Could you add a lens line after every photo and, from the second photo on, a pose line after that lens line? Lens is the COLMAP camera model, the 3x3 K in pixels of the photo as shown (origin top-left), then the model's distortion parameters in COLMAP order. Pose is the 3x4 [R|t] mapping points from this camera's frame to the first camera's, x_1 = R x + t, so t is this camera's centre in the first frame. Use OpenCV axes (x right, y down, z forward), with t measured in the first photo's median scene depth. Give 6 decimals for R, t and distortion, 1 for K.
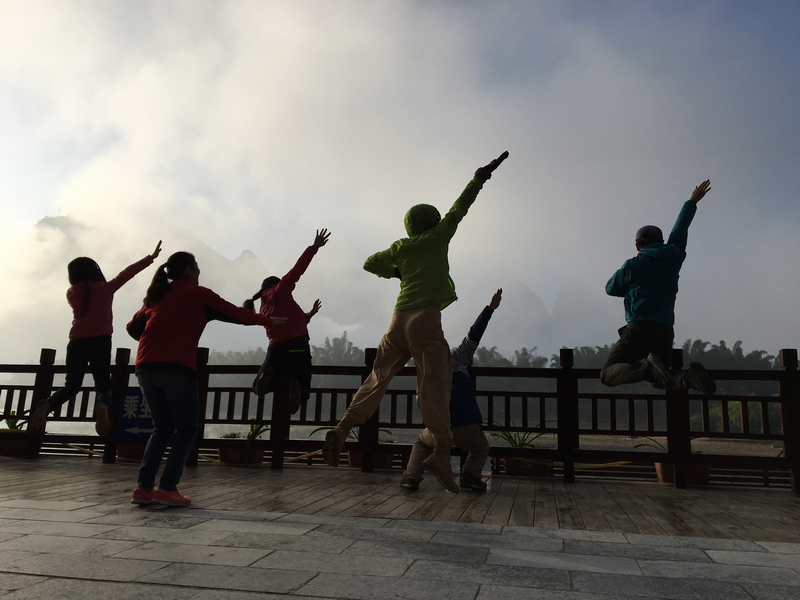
lens RADIAL K [[668.9, 0, 400.0], [0, 668.9, 300.0], [0, 0, 1]] dist [0.077567, -0.111548]
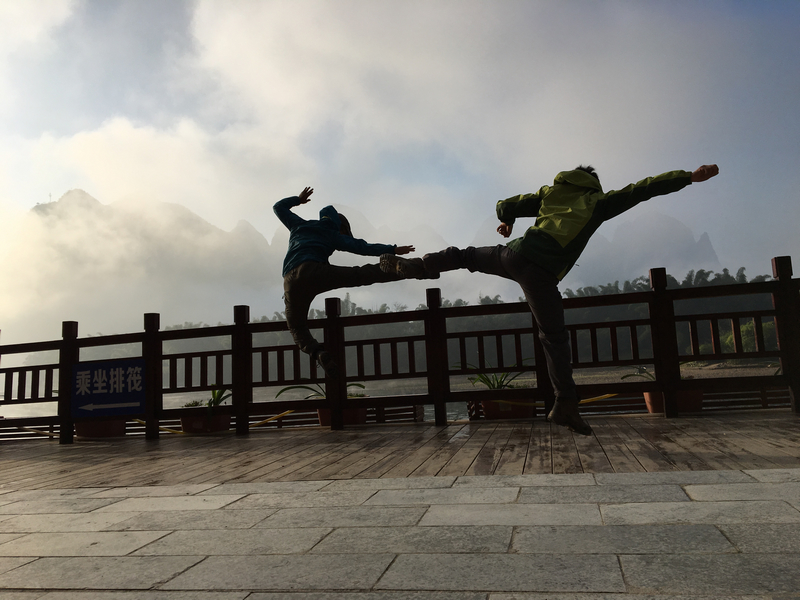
lens RADIAL K [[668.9, 0, 400.0], [0, 668.9, 300.0], [0, 0, 1]] dist [0.077567, -0.111548]
pose [[0.996198, -0.086879, -0.006463, 0.059350], [0.087114, 0.994151, 0.063834, 0.024814], [0.000879, -0.064154, 0.997940, 0.080467]]
